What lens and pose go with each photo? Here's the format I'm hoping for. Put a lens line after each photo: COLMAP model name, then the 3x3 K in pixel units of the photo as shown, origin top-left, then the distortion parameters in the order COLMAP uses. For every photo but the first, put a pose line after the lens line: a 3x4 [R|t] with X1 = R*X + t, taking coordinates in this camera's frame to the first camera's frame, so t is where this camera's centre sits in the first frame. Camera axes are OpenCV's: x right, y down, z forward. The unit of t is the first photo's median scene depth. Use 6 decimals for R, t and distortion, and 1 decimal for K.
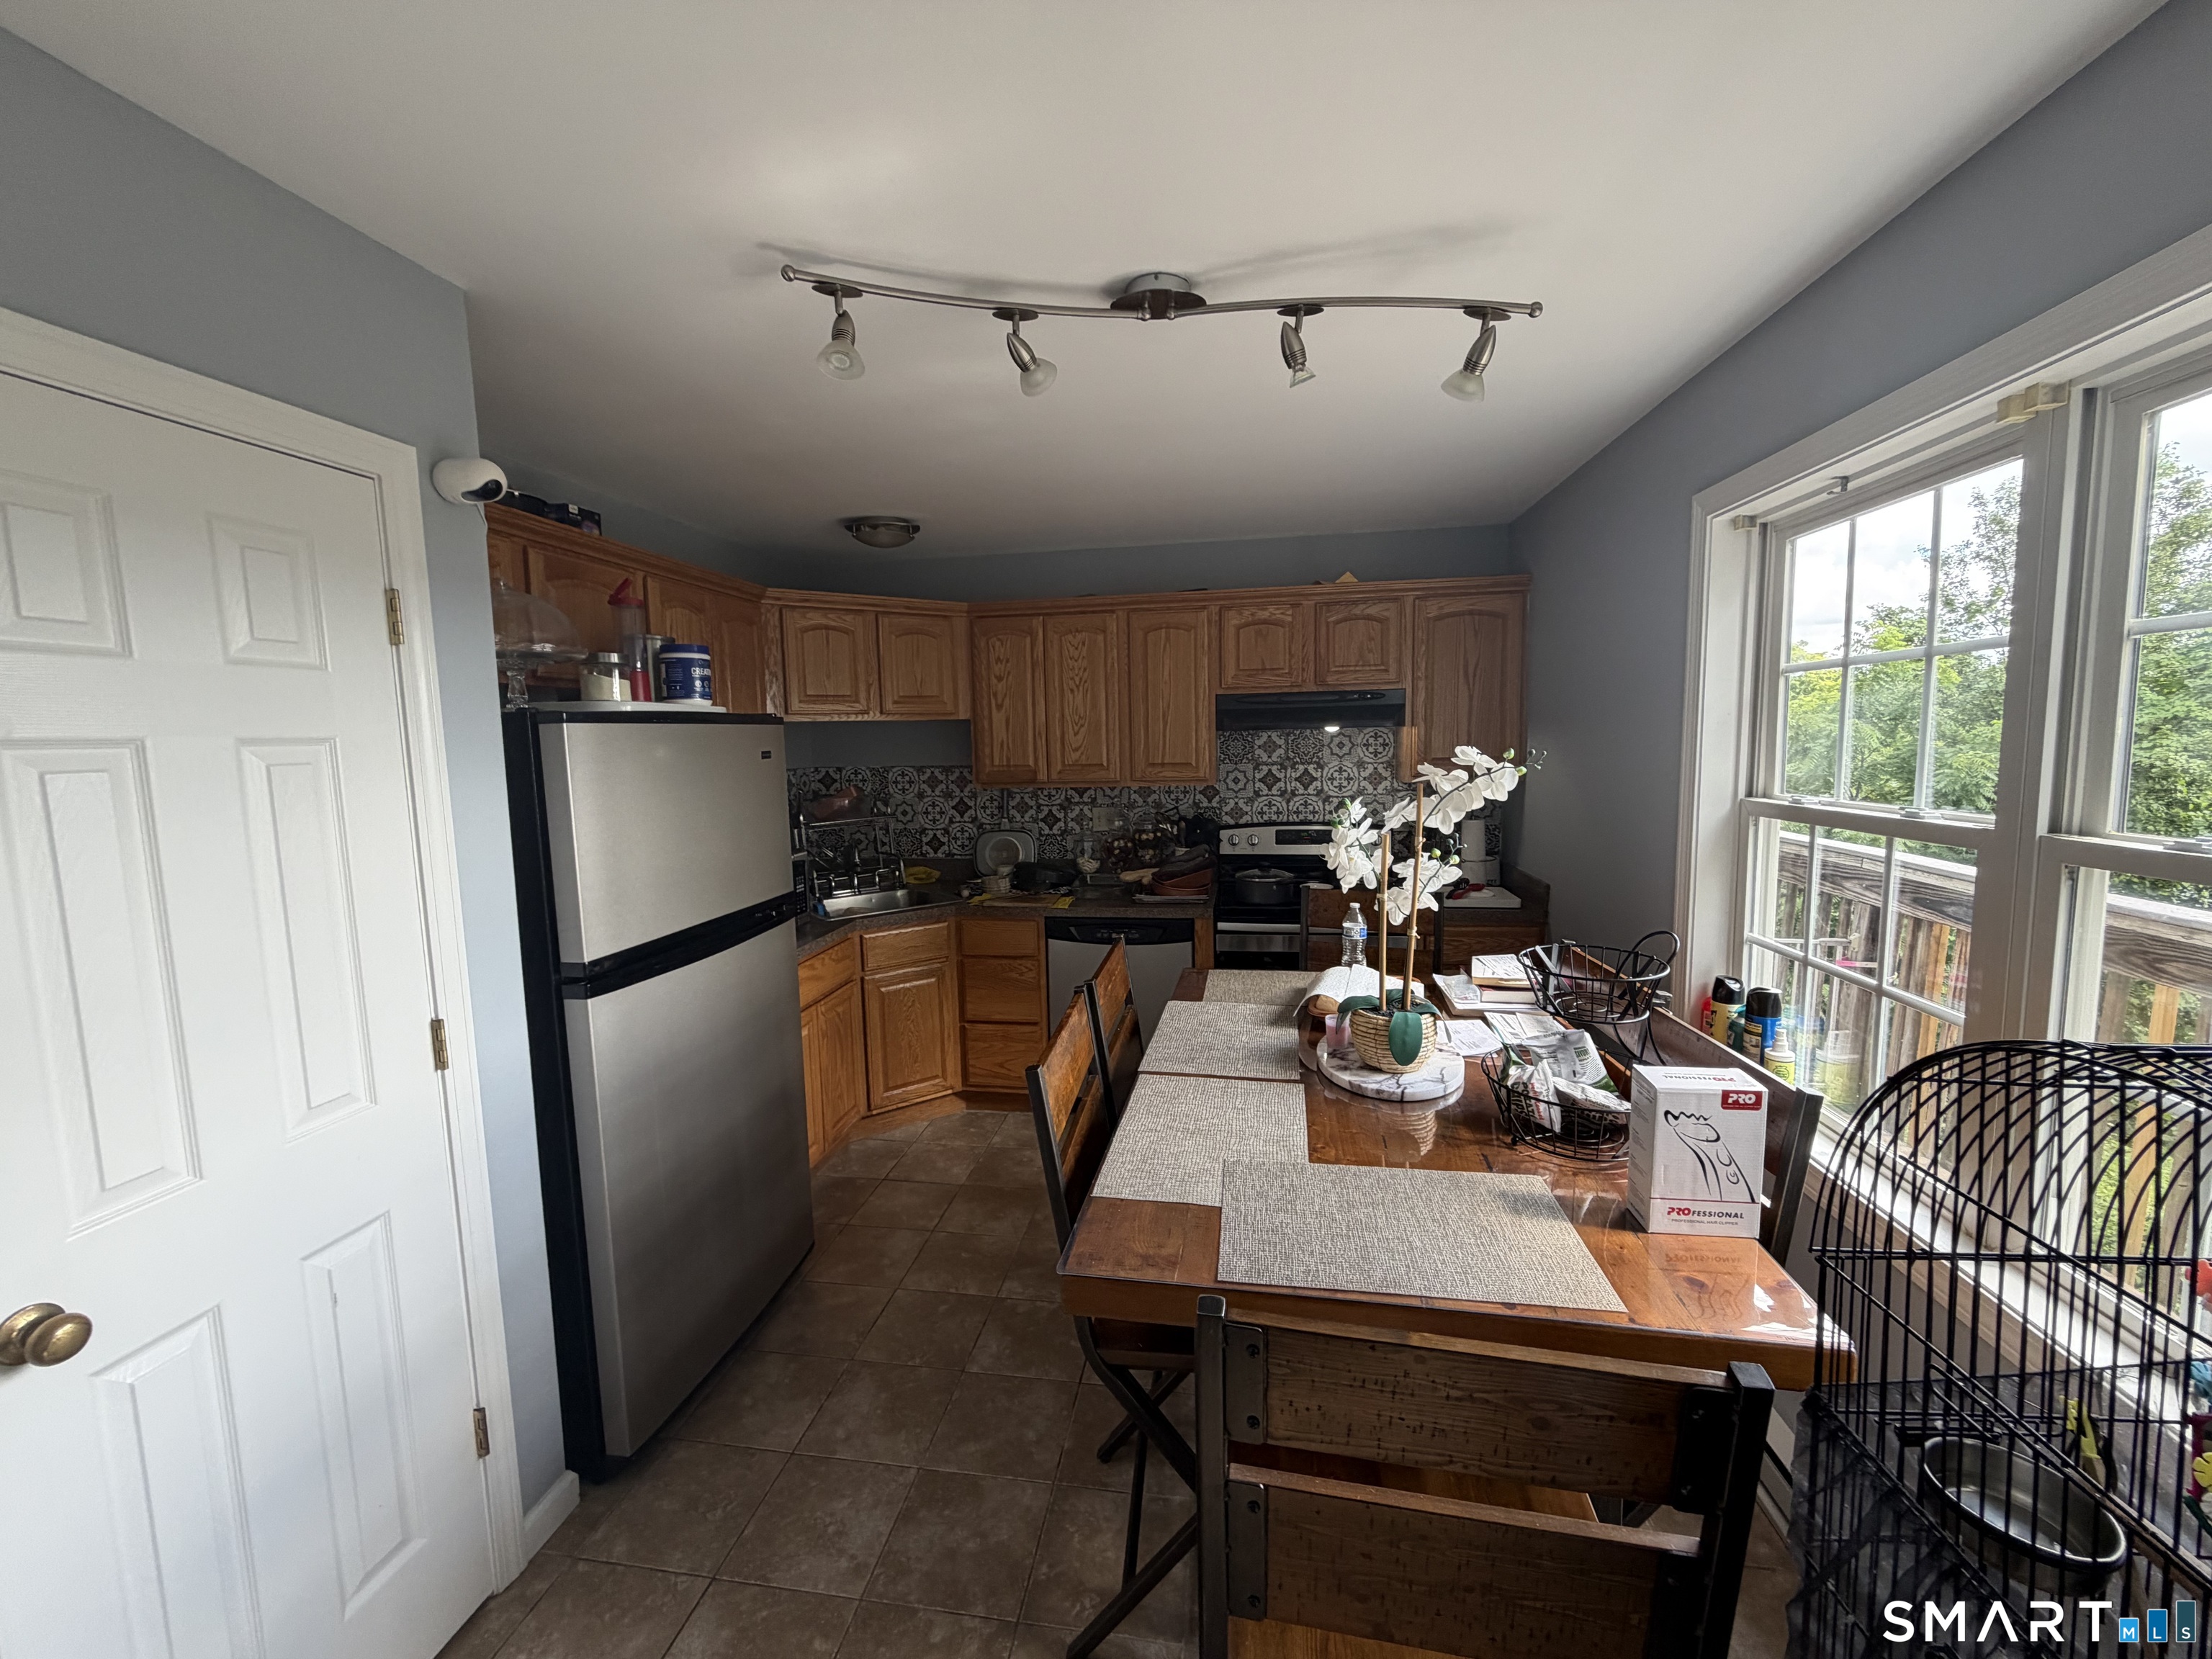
lens RADIAL K [[893.0, 0, 1103.6], [0, 893.0, 828.9], [0, 0, 1]] dist [0.007809, -0.001235]
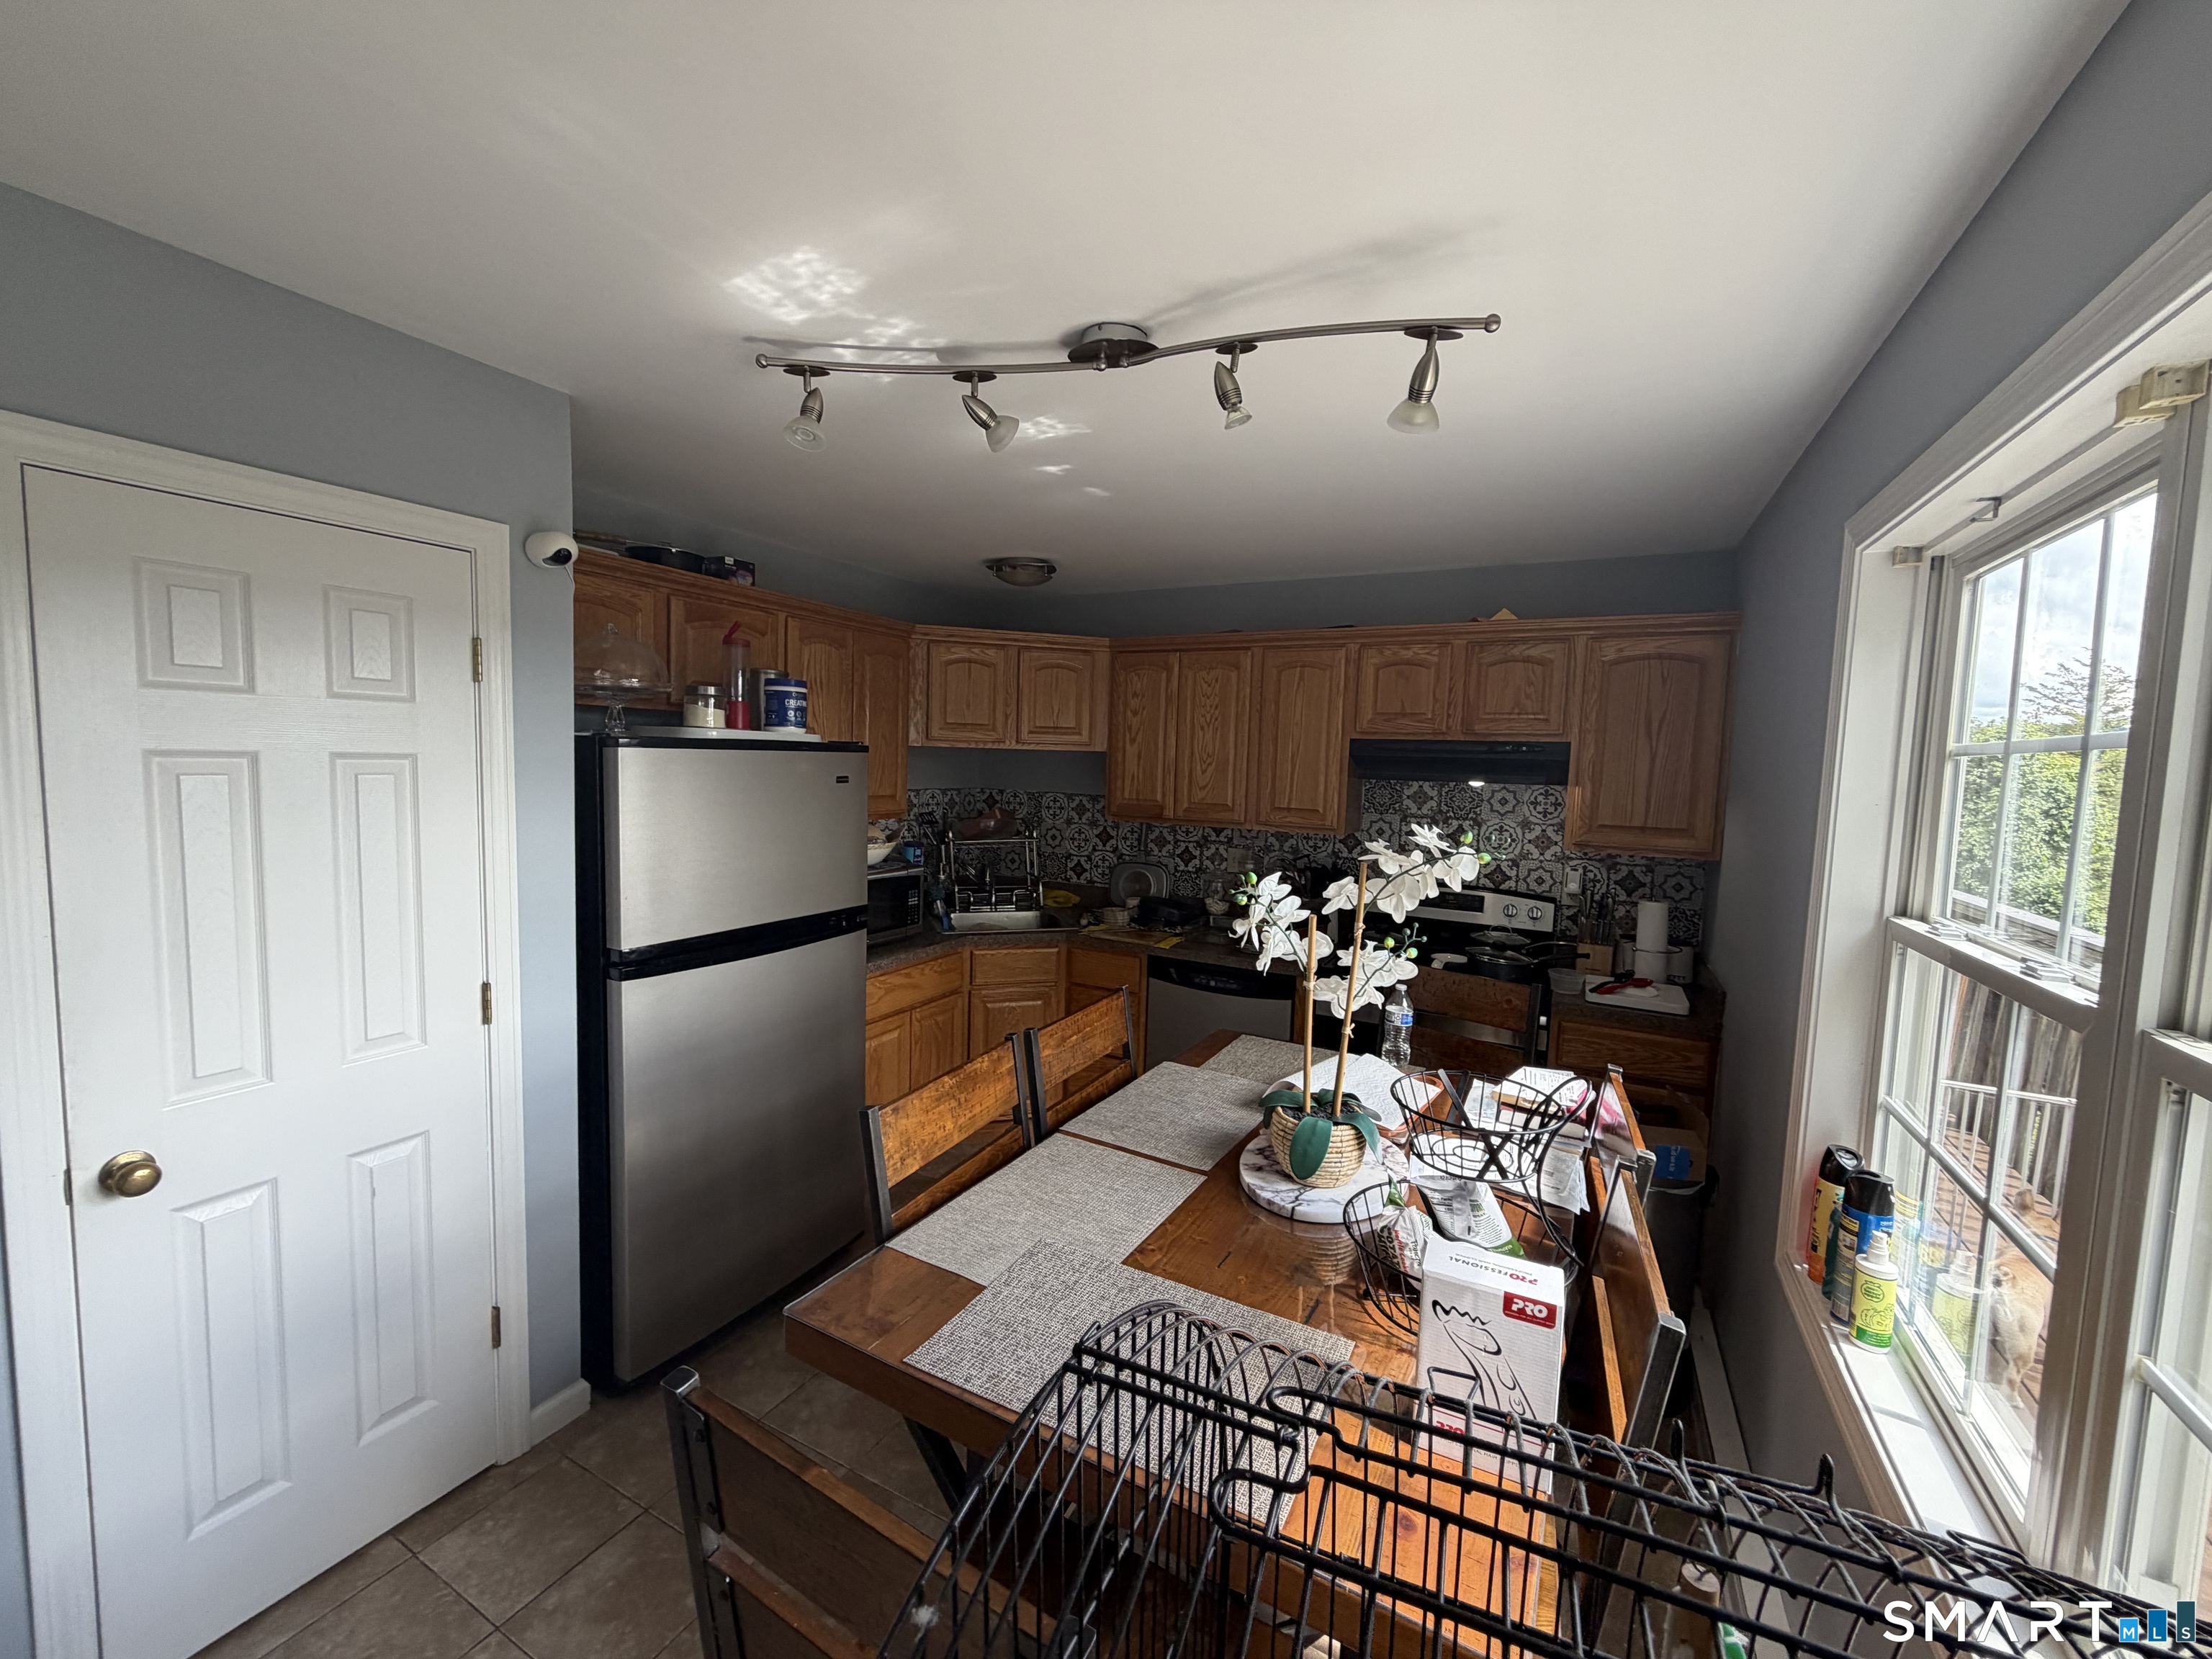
lens RADIAL K [[893.0, 0, 1091.7], [0, 893.0, 828.7], [0, 0, 1]] dist [0.007809, -0.001235]
pose [[0.943935, 0.077539, -0.320895, 0.357669], [-0.085479, 0.996282, -0.010707, -0.048382], [0.318872, 0.037536, 0.947054, 0.073926]]
